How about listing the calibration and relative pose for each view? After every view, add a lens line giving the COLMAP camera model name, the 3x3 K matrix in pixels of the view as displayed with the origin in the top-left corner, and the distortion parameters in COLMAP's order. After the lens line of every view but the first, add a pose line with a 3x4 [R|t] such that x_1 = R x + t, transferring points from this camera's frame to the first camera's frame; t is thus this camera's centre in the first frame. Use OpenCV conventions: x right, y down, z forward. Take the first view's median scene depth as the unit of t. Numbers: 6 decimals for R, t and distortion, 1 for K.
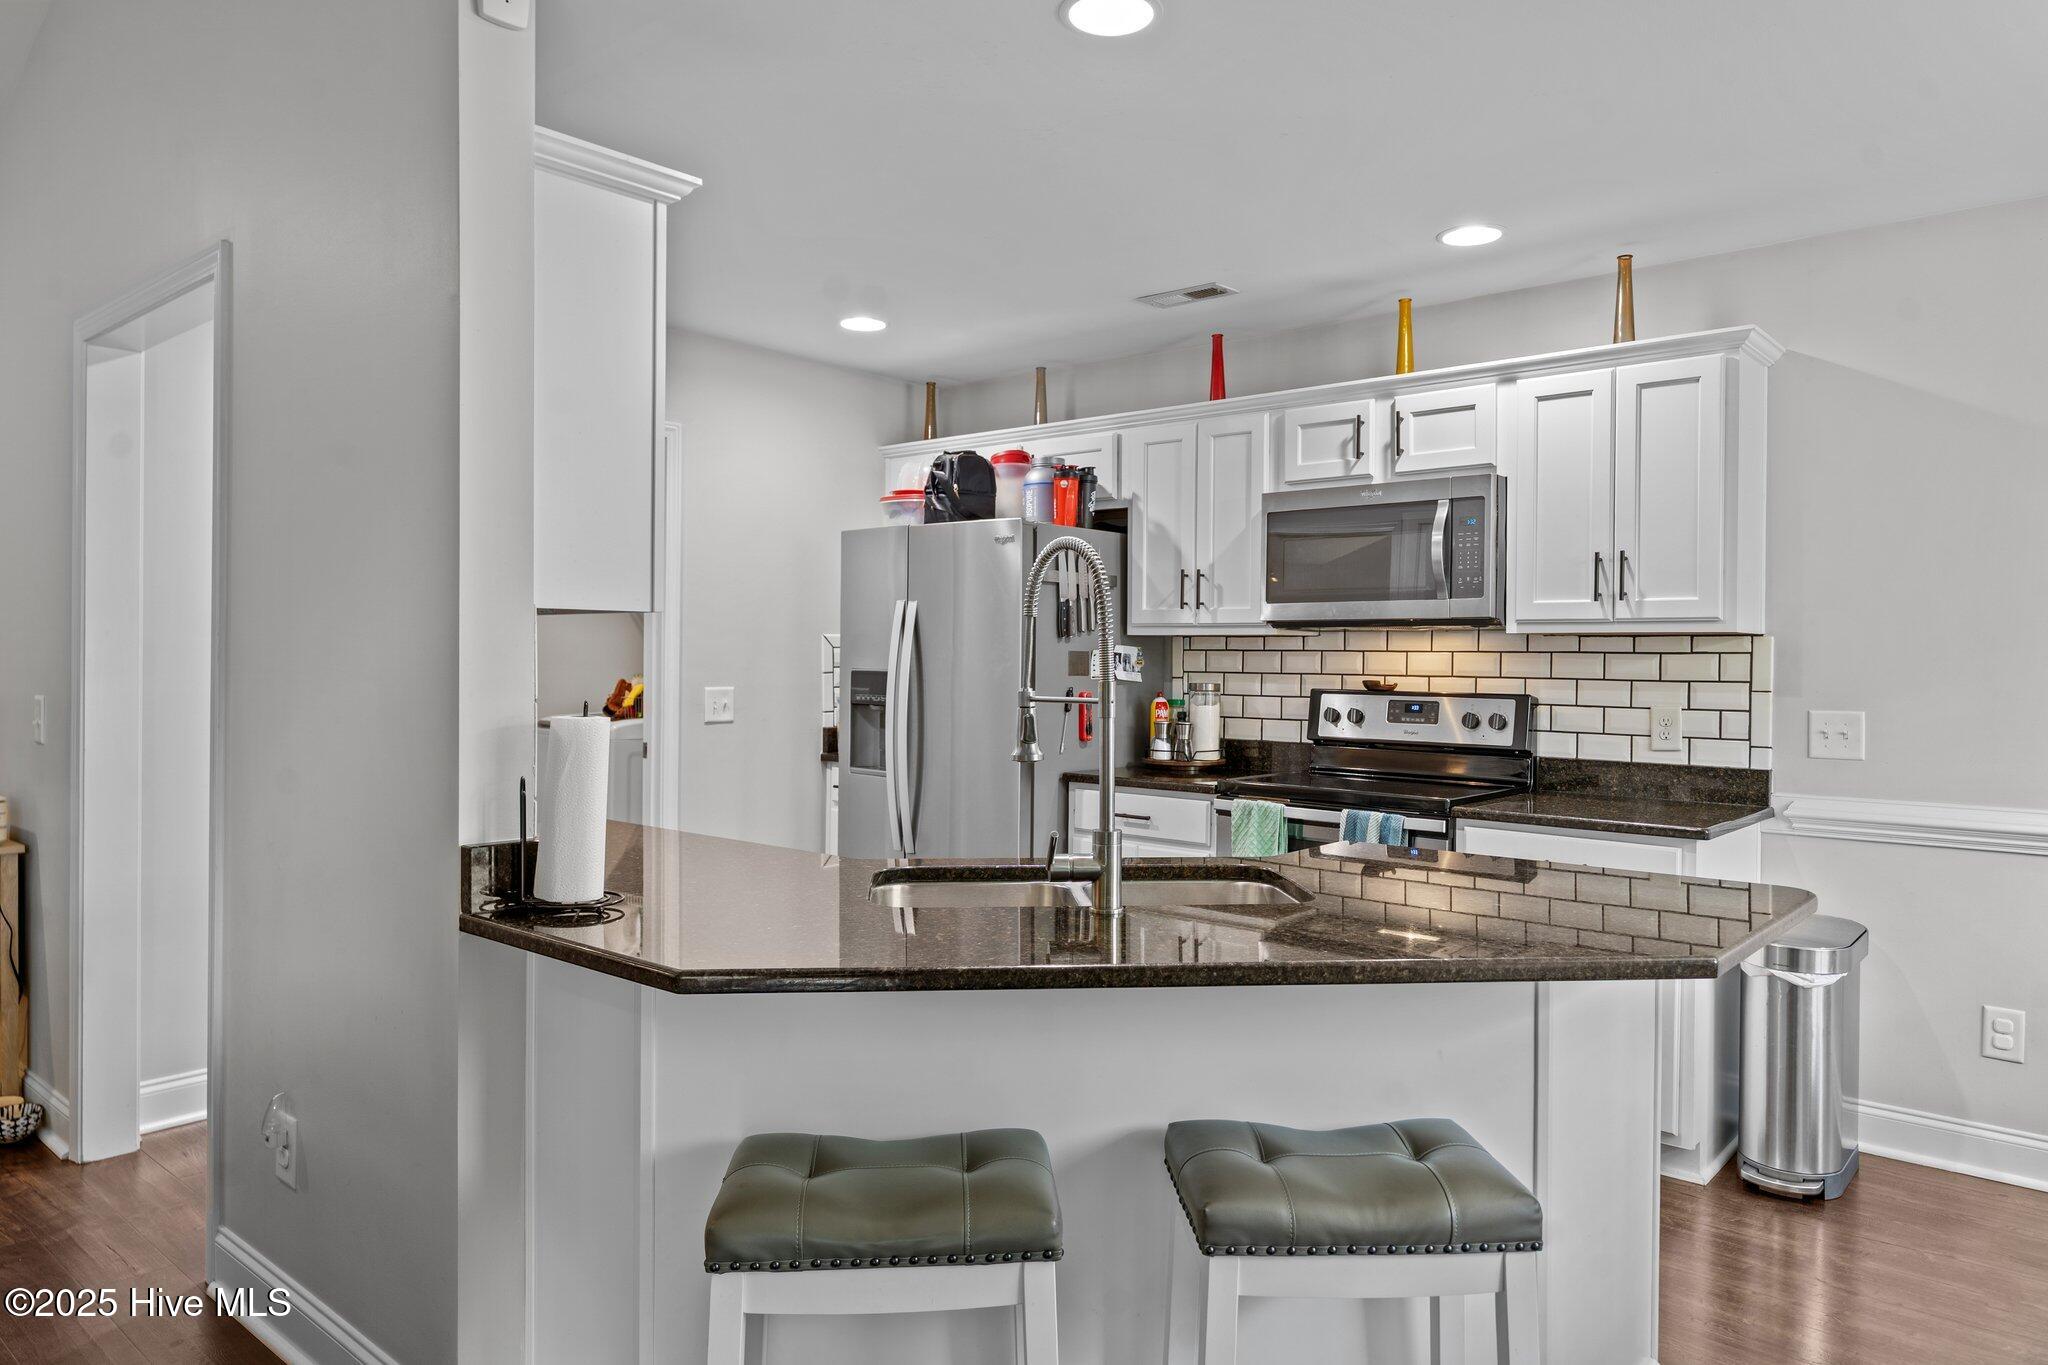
lens RADIAL K [[1341.7, 0, 1038.3], [0, 1341.7, 654.3], [0, 0, 1]] dist [0.001814, 0.000527]
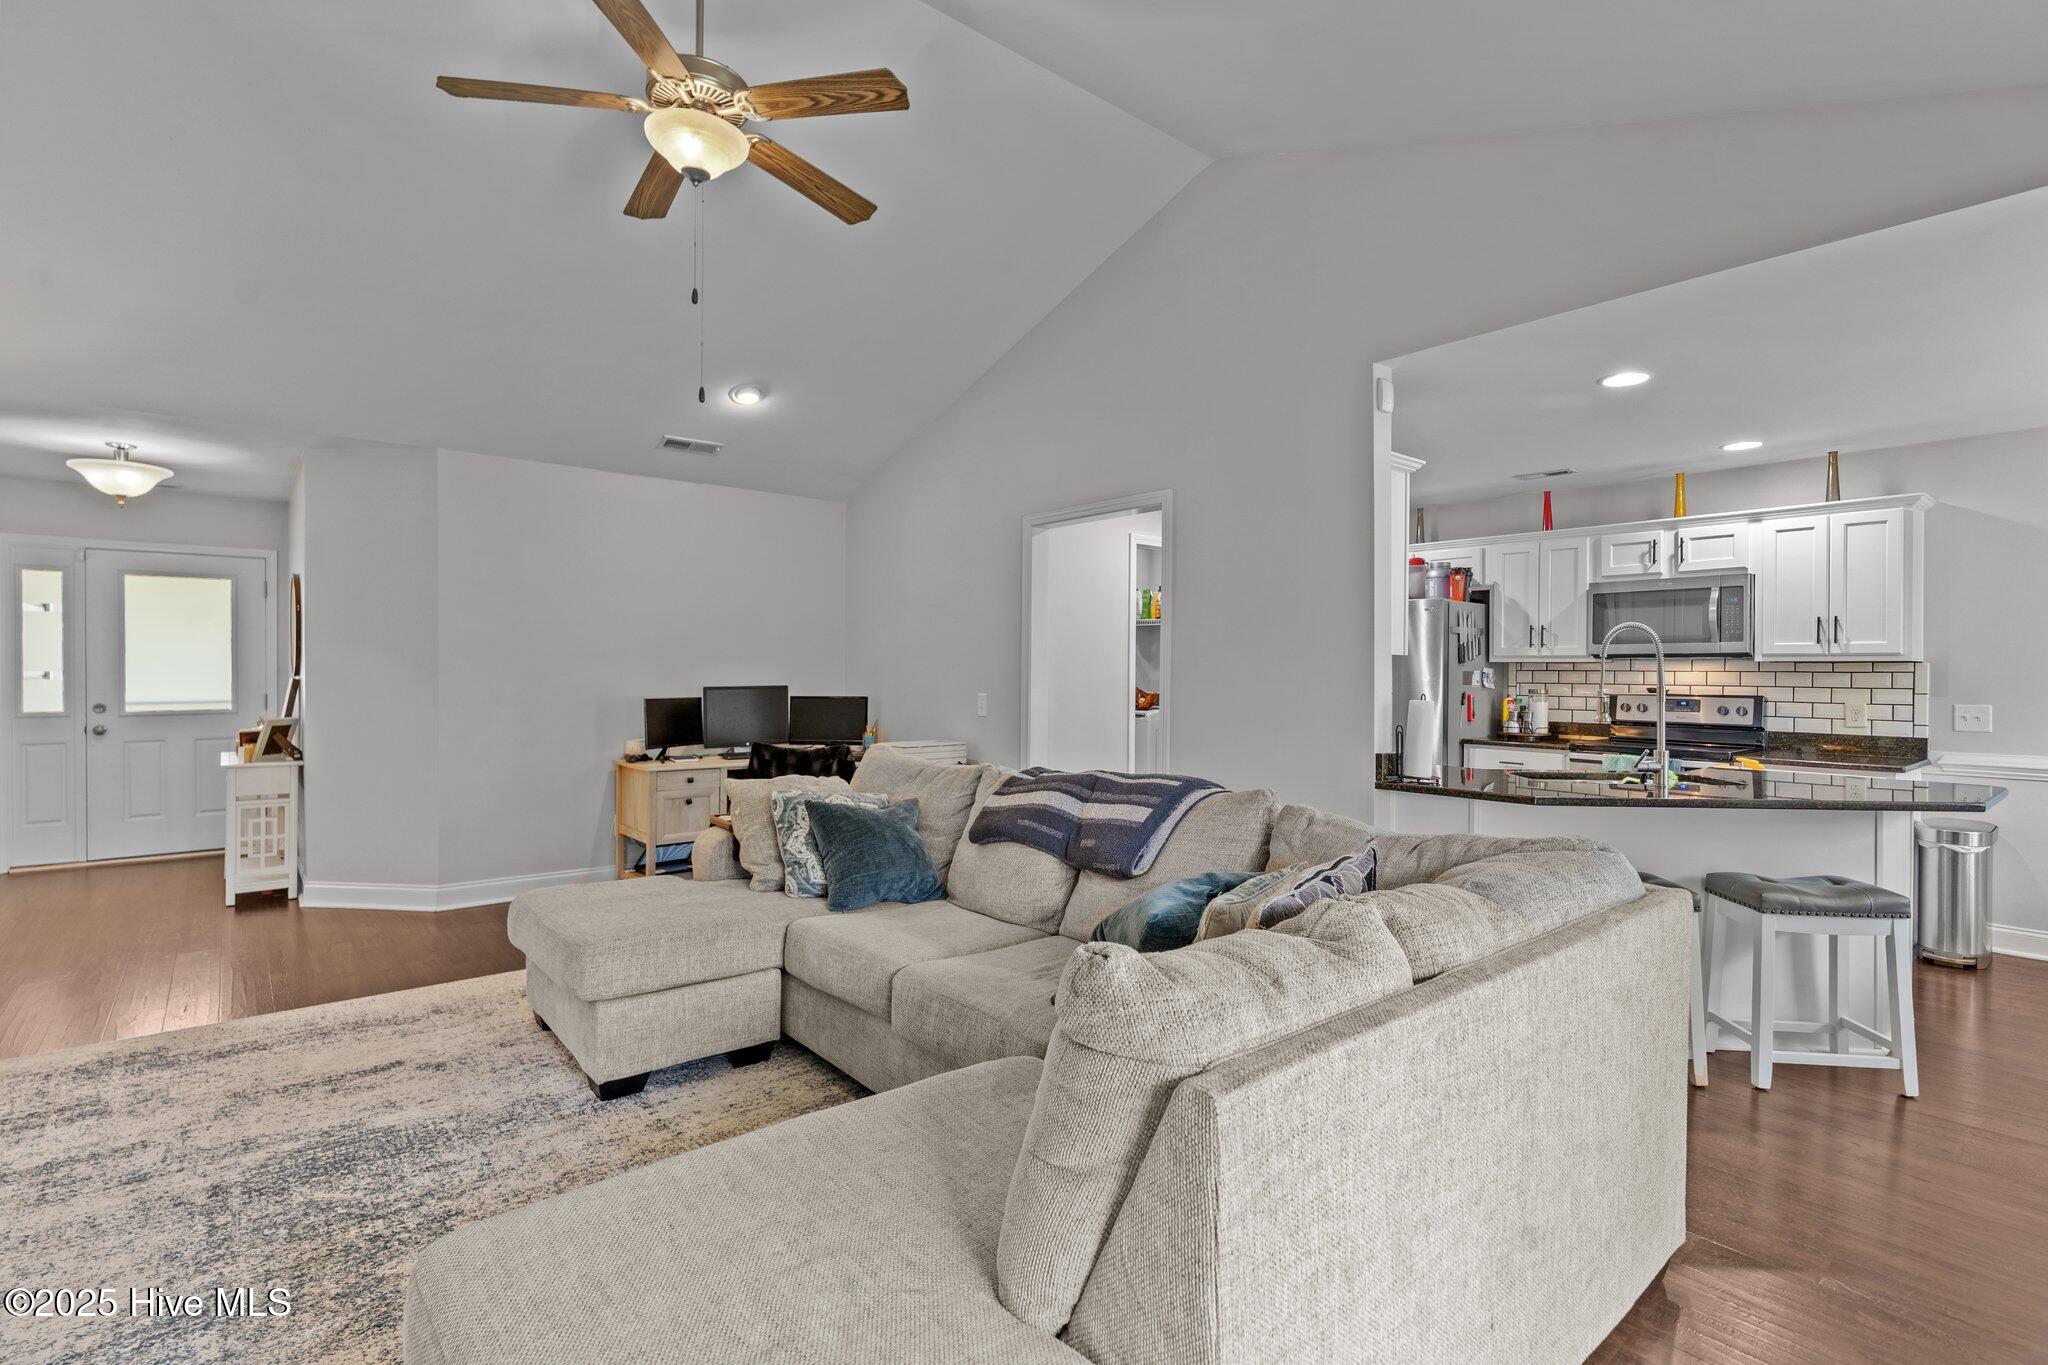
lens RADIAL K [[959.4, 0, 1023.5], [0, 959.4, 669.2], [0, 0, 1]] dist [-0.003905, -0.000118]
pose [[0.985952, -0.000424, -0.167027, -0.383166], [-0.000077, 0.999996, -0.002992, -0.001286], [0.167027, 0.002962, 0.985948, -0.406249]]
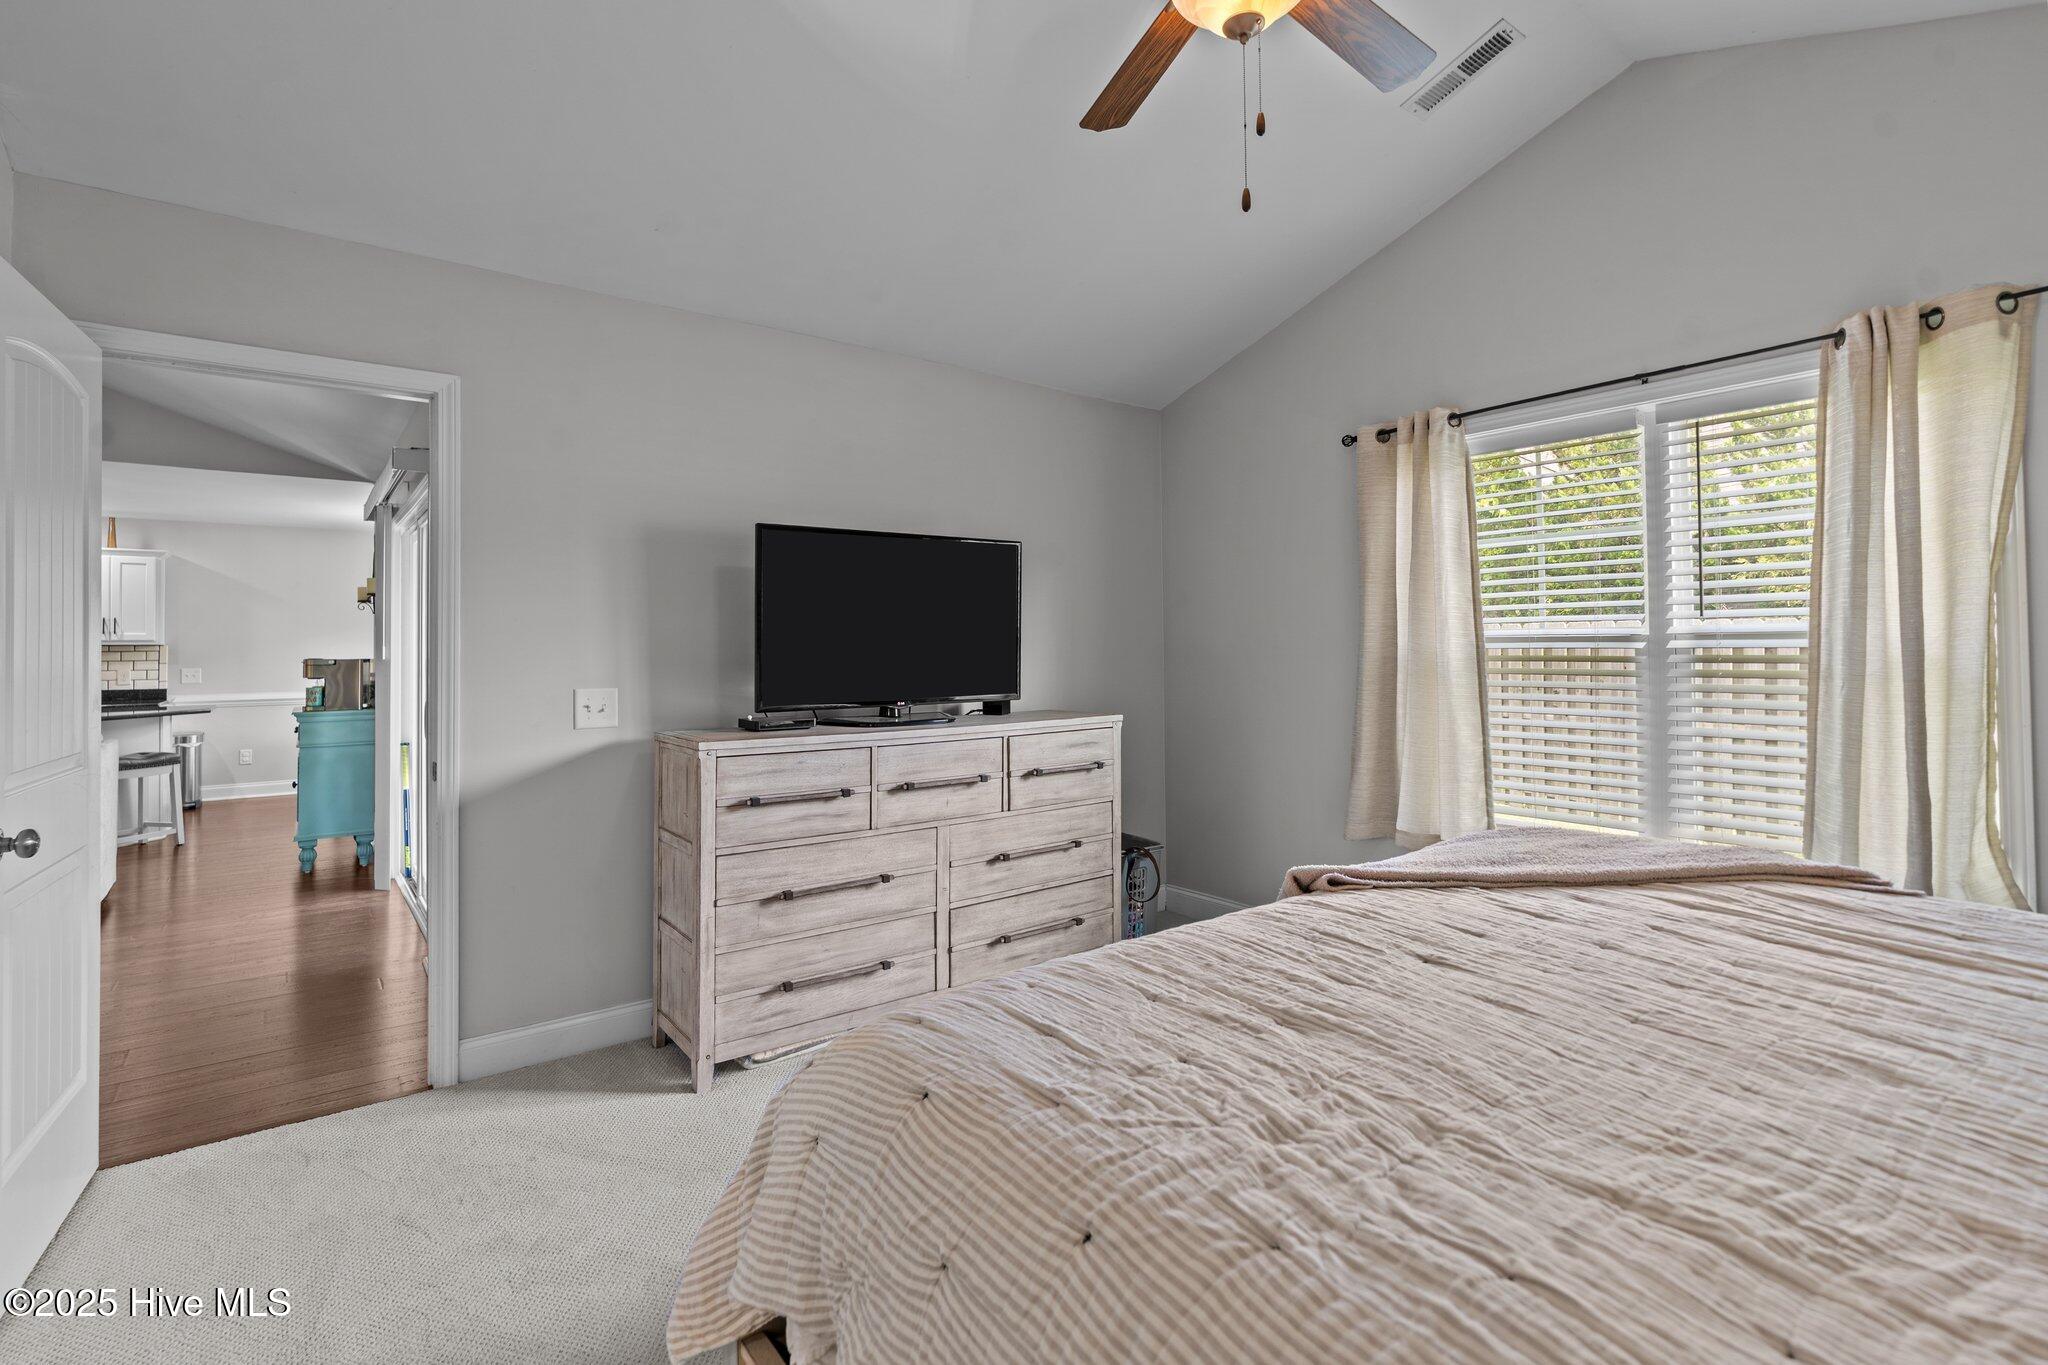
lens RADIAL K [[951.6, 0, 1022.4], [0, 951.6, 639.4], [0, 0, 1]] dist [-0.016942, 0.000536]
pose [[0.198444, 0.002351, 0.980109, -1.076893], [0.008038, 0.999960, -0.004026, -0.002853], [-0.980079, 0.008677, 0.198417, -1.242835]]
